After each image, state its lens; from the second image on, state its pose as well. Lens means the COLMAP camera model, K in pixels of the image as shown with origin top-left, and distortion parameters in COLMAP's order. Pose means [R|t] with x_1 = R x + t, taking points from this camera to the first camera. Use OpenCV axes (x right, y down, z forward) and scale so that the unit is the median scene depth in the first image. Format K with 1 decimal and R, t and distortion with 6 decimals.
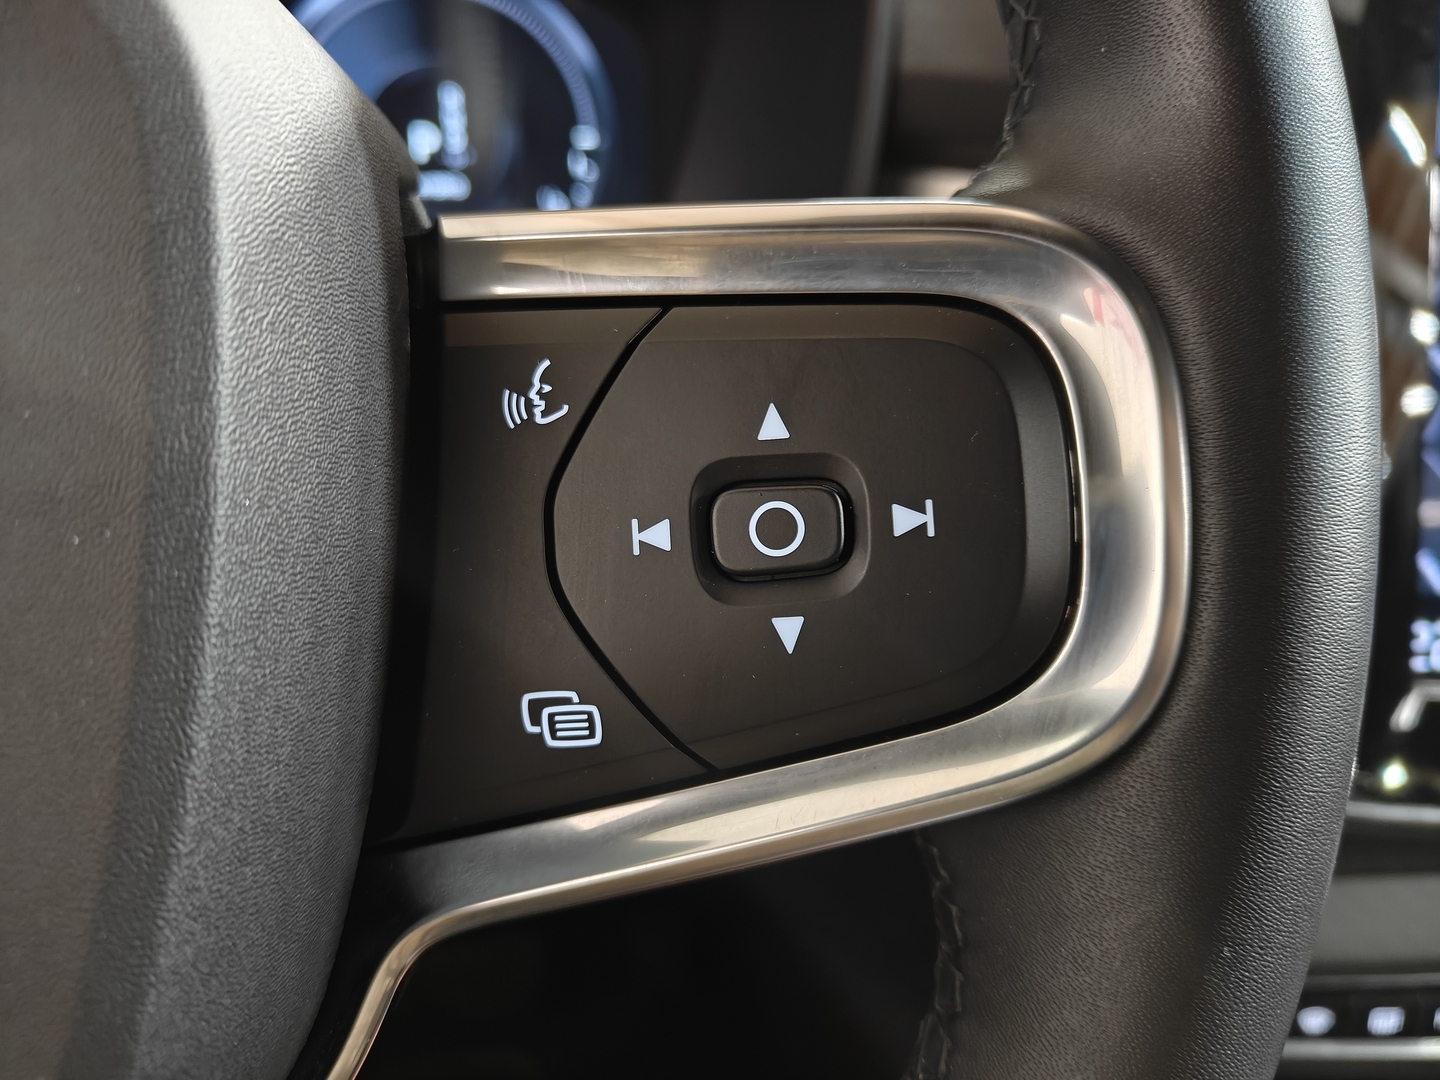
lens RADIAL K [[1093.6, 0, 720.0], [0, 1093.6, 540.0], [0, 0, 1]] dist [-0.053851, -0.002255]
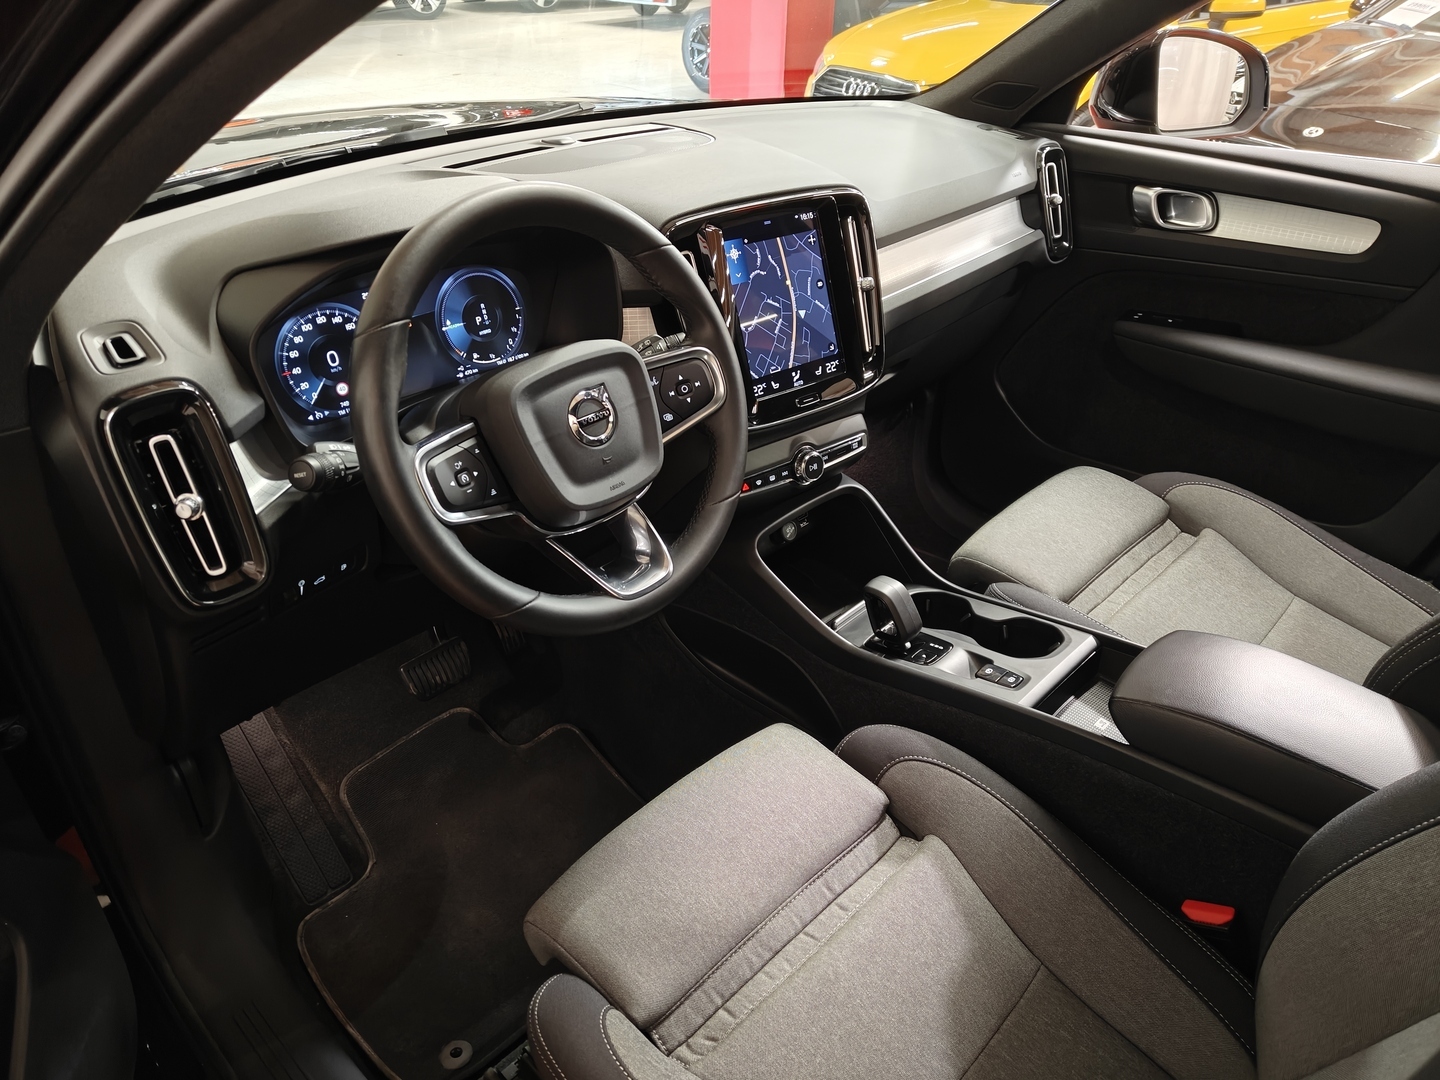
lens RADIAL K [[1012.3, 0, 717.0], [0, 1012.3, 545.9], [0, 0, 1]] dist [0.007288, -0.006599]
pose [[0.832927, -0.329869, 0.444319, -3.684387], [0.272004, 0.943272, 0.190396, -0.284380], [-0.481920, -0.037730, 0.875403, -6.225861]]
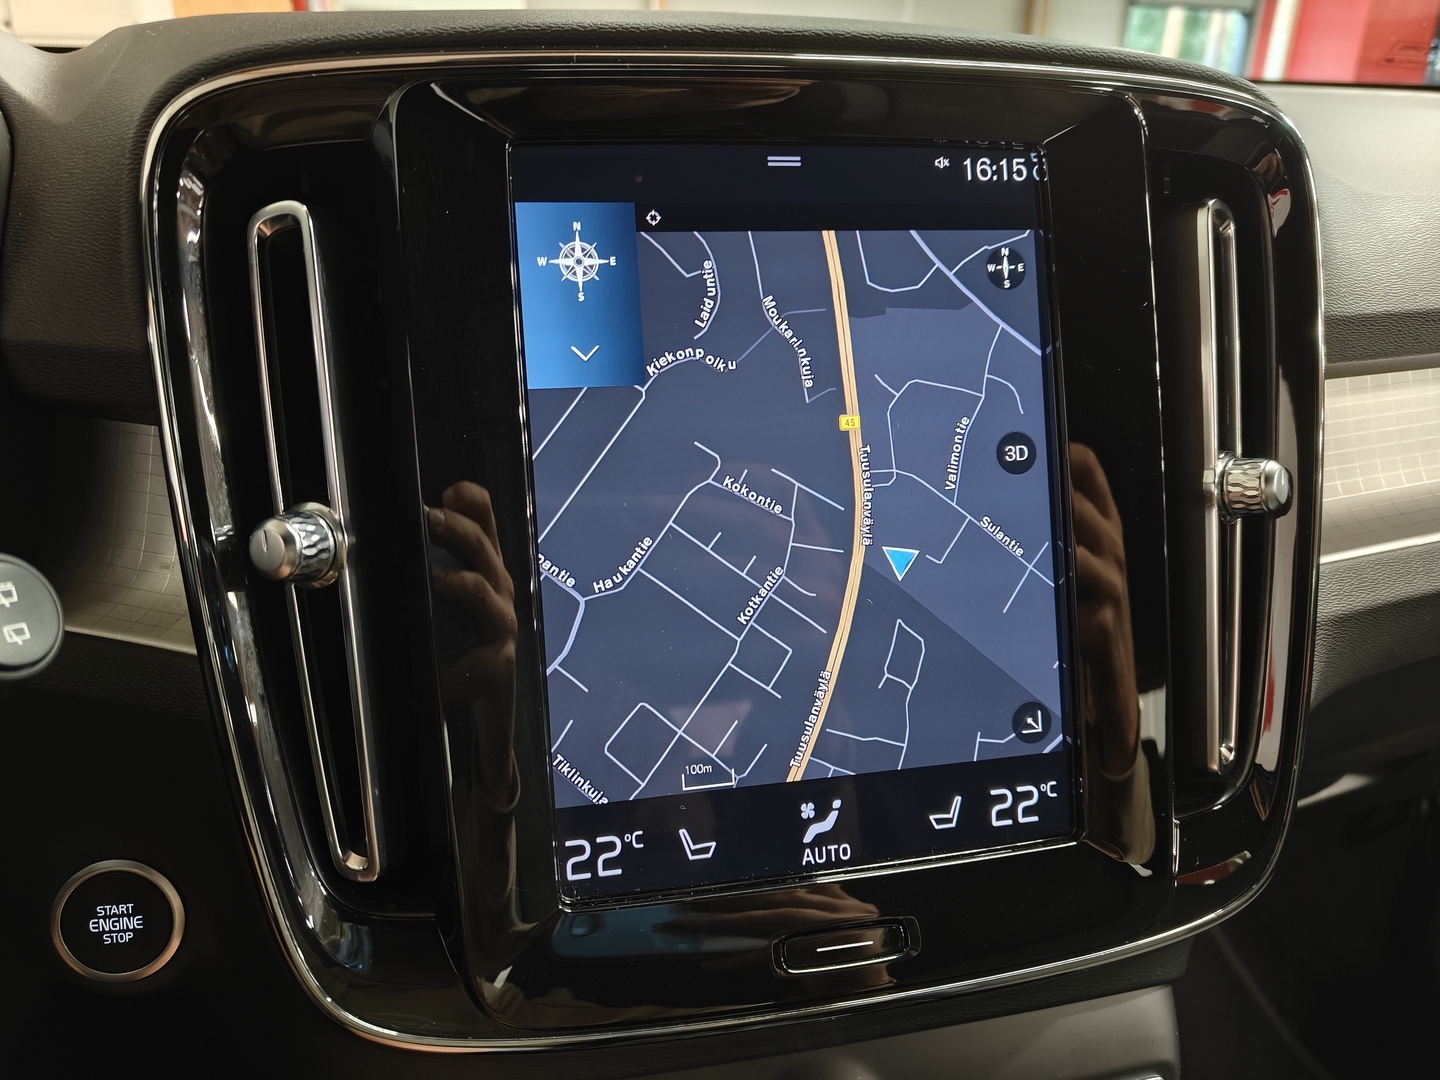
lens RADIAL K [[1012.3, 0, 717.0], [0, 1012.3, 545.9], [0, 0, 1]] dist [0.007288, -0.006599]
pose [[0.992378, -0.084522, 0.089677, 1.645353], [0.090898, 0.993427, -0.069566, -0.226607], [-0.083208, 0.077187, 0.993538, -0.001639]]
